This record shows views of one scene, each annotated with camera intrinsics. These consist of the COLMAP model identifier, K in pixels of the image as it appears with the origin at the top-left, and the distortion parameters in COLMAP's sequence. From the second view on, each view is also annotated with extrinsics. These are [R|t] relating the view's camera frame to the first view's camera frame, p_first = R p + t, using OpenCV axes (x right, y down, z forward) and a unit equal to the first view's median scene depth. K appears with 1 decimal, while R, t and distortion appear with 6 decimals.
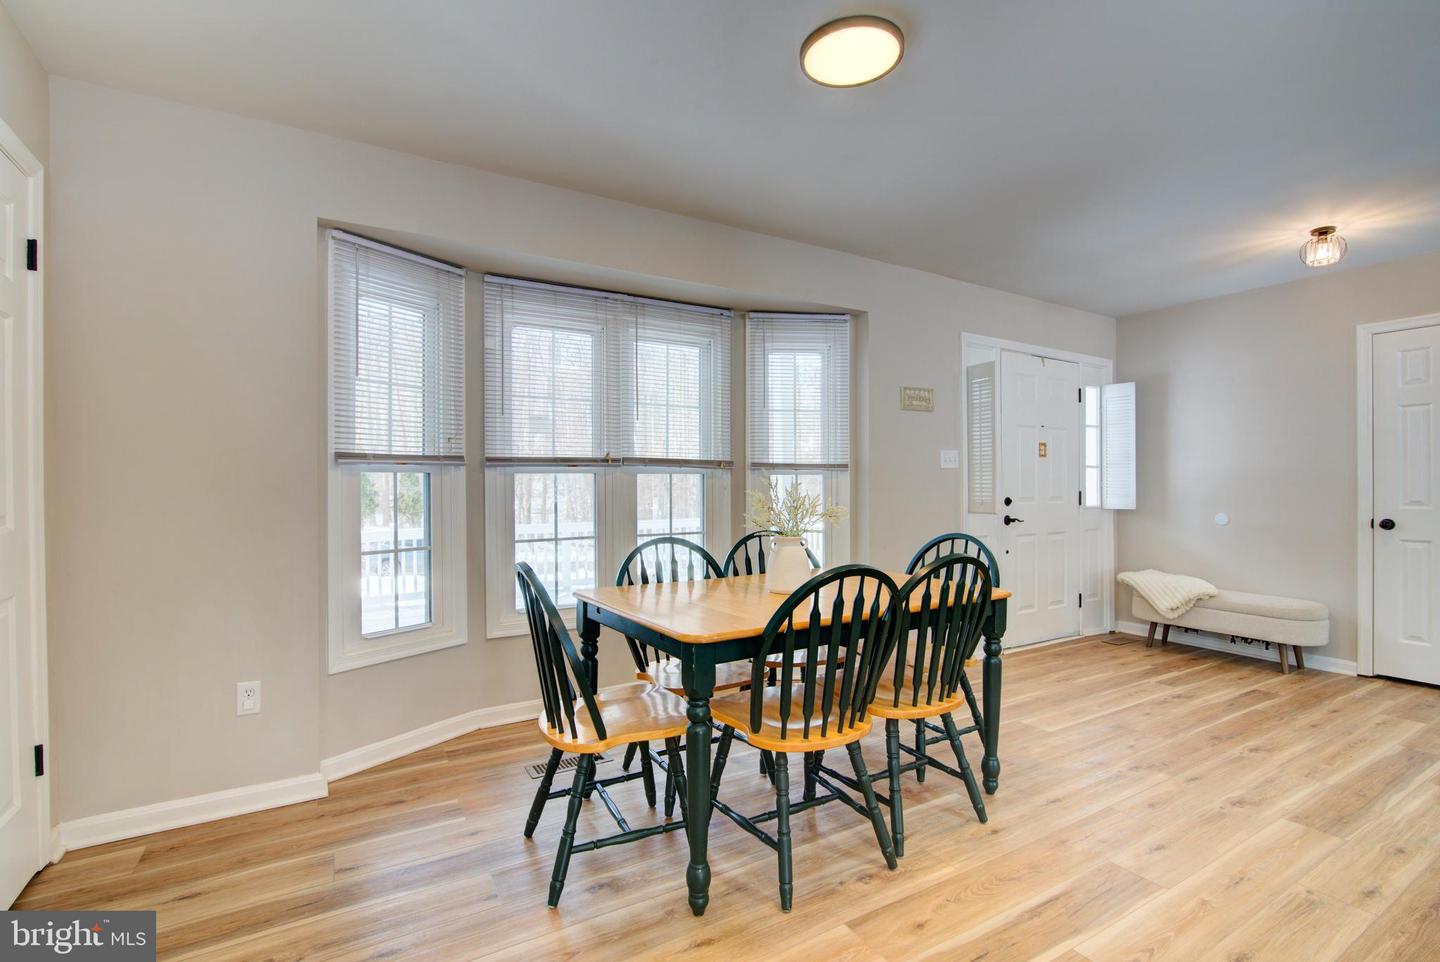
lens RADIAL K [[671.9, 0, 721.1], [0, 671.9, 487.8], [0, 0, 1]] dist [-0.016711, 0.003158]
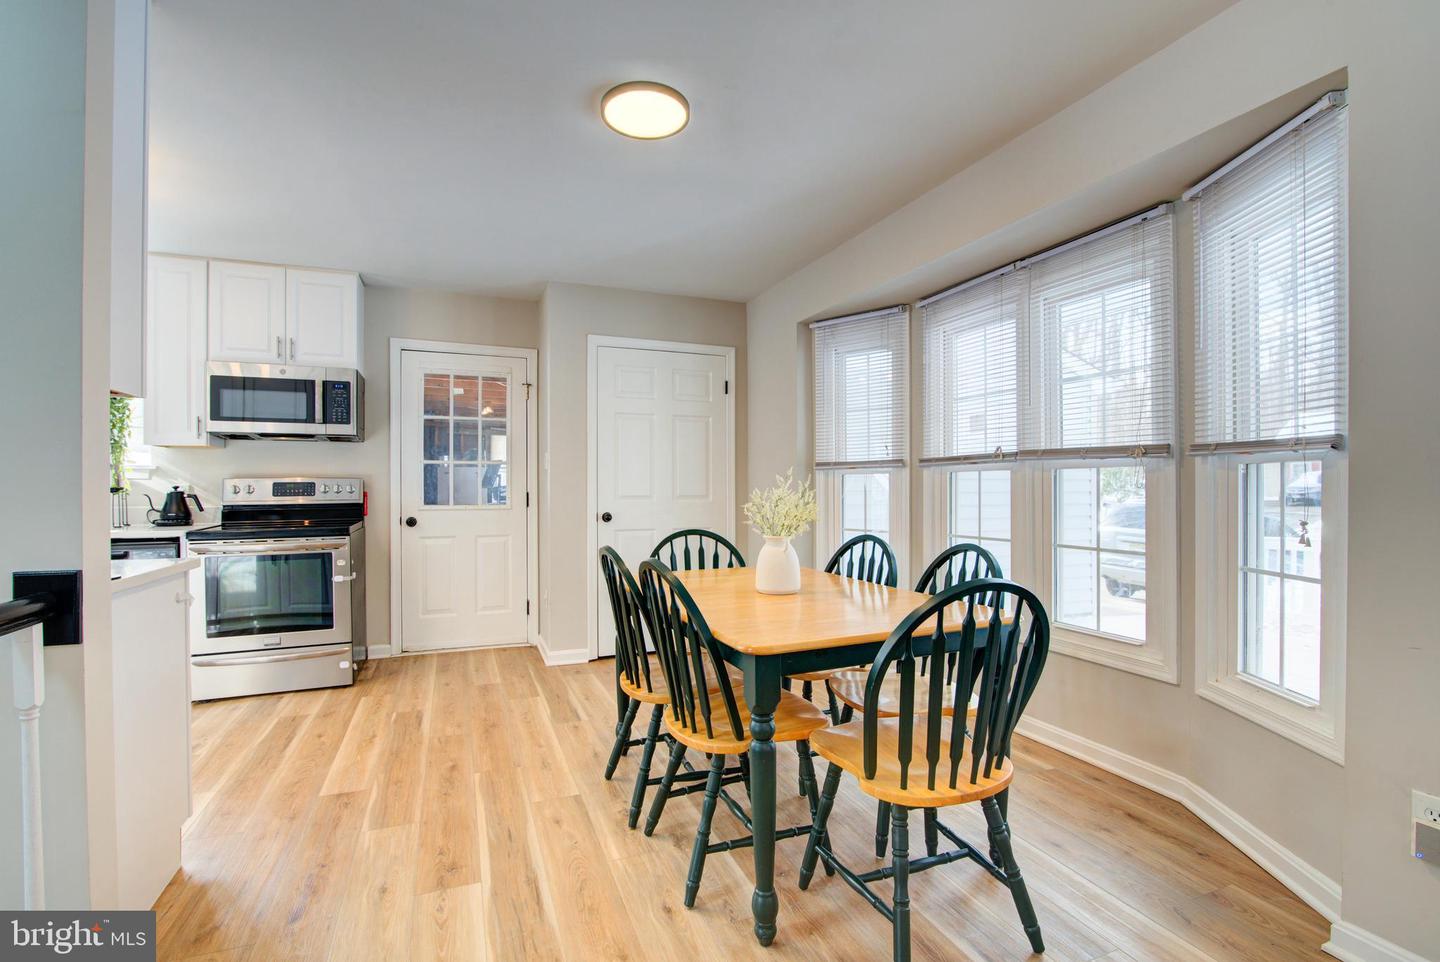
lens RADIAL K [[671.9, 0, 716.3], [0, 671.9, 480.9], [0, 0, 1]] dist [-0.016711, 0.003158]
pose [[-0.160328, -0.002024, -0.987062, 0.683256], [-0.000837, 0.999998, -0.001915, -0.003742], [0.987064, 0.000519, -0.160329, 0.673129]]
